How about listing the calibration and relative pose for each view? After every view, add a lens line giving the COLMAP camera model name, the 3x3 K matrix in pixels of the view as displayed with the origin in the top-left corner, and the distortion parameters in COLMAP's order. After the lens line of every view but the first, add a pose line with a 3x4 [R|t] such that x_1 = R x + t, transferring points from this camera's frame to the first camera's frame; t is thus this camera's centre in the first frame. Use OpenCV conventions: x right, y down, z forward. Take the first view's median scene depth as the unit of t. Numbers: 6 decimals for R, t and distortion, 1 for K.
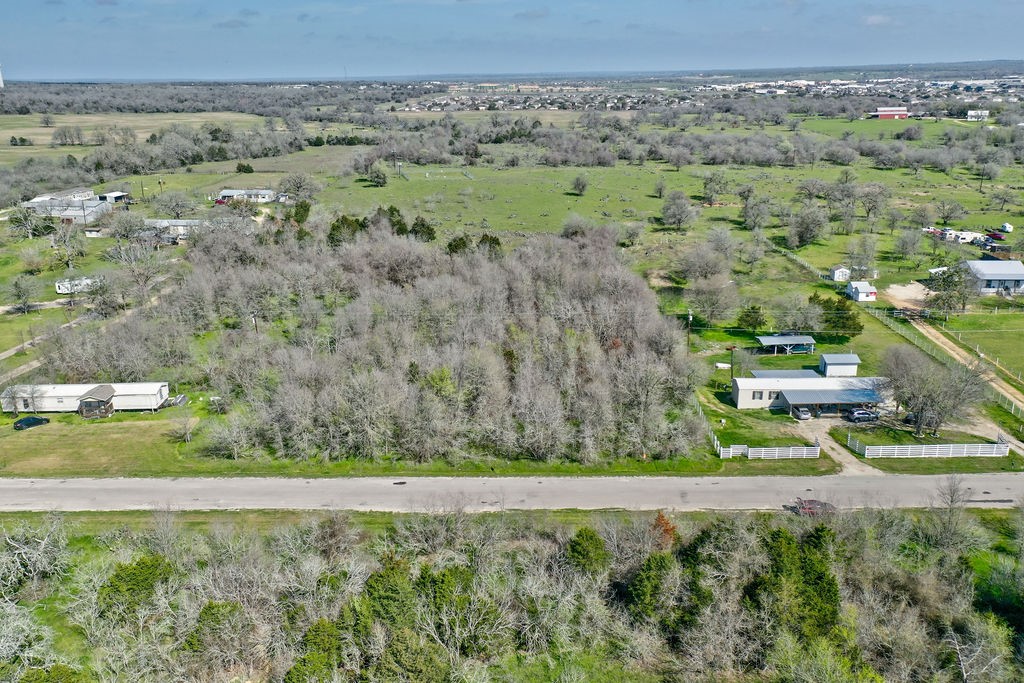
lens RADIAL K [[807.2, 0, 515.3], [0, 807.2, 343.5], [0, 0, 1]] dist [0.019162, 0.003419]
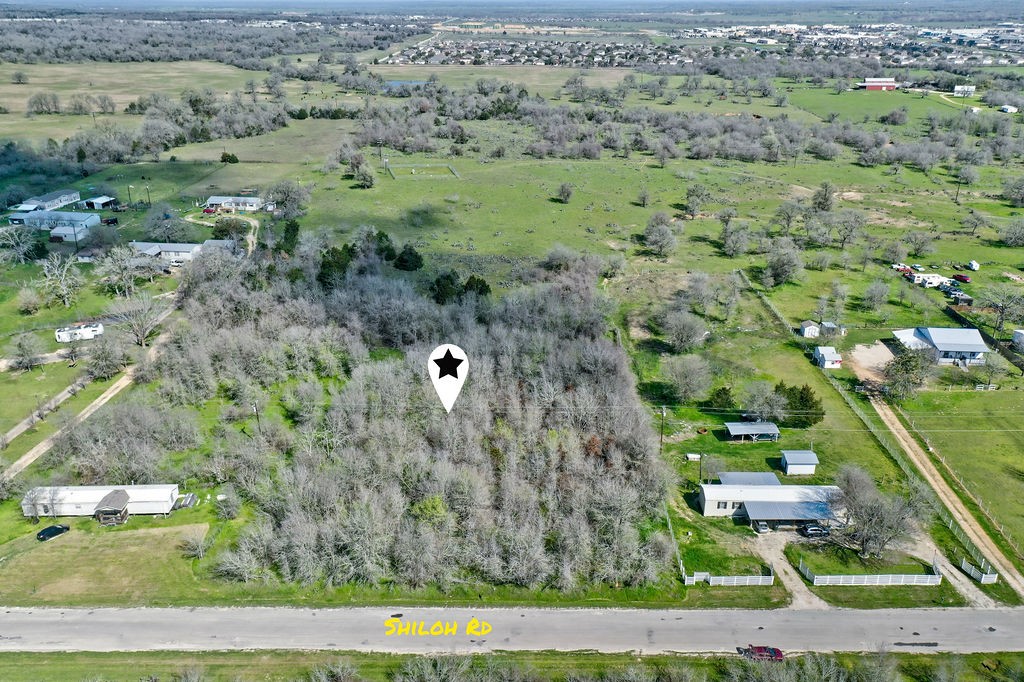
lens RADIAL K [[812.2, 0, 514.6], [0, 812.2, 337.4], [0, 0, 1]] dist [0.024456, 0.004812]
pose [[0.999761, 0.008483, 0.020143, -0.003849], [-0.009911, 0.997365, 0.071870, -0.167455], [-0.019480, -0.072053, 0.997211, -0.054889]]
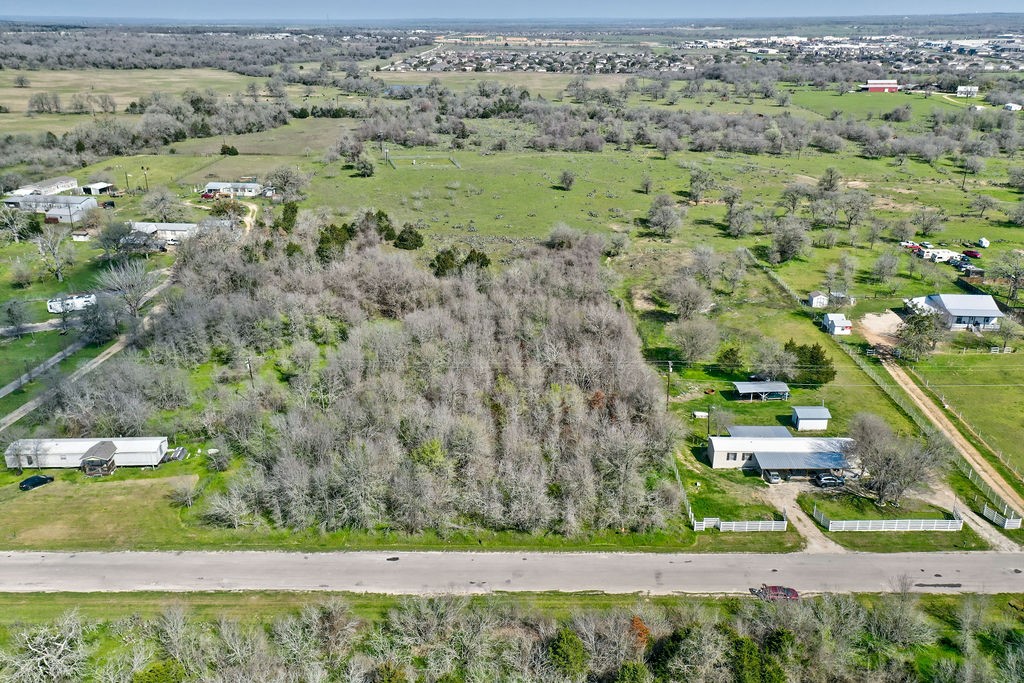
lens RADIAL K [[812.2, 0, 514.6], [0, 812.2, 337.9], [0, 0, 1]] dist [0.024456, 0.004812]
pose [[0.999816, 0.007823, 0.017514, -0.002158], [-0.008742, 0.998553, 0.053059, -0.101012], [-0.017073, -0.053202, 0.998438, -0.032804]]
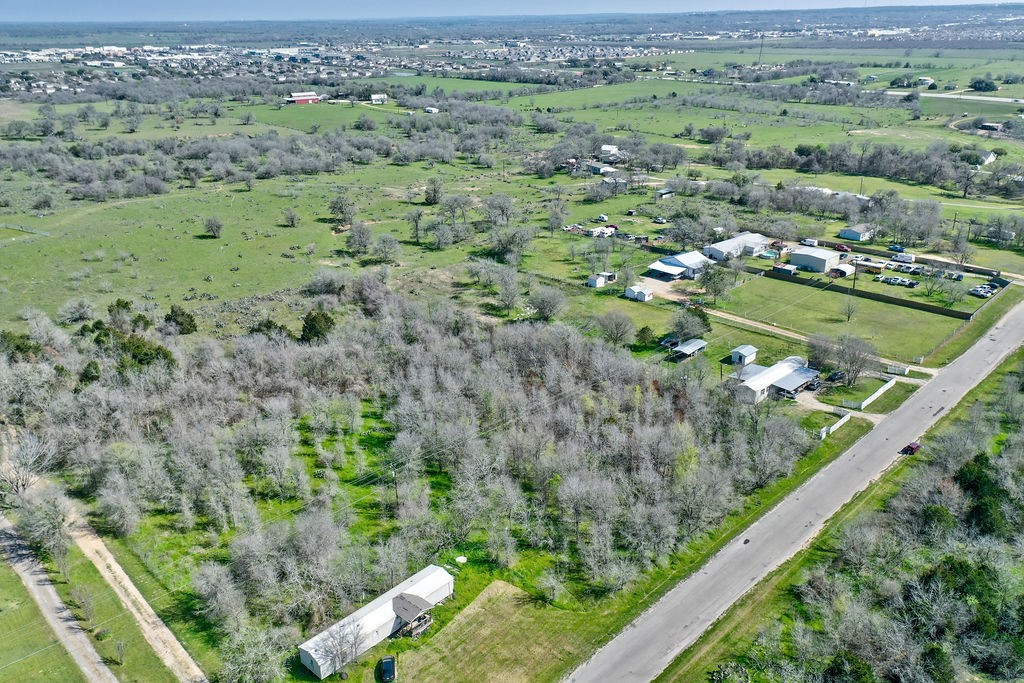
lens RADIAL K [[825.1, 0, 512.0], [0, 825.1, 341.5], [0, 0, 1]] dist [0.030609, 0.001021]
pose [[0.688994, -0.255271, 0.678324, -0.692148], [0.227305, 0.964808, 0.132202, -0.223747], [-0.688200, 0.063100, 0.722772, 0.165099]]
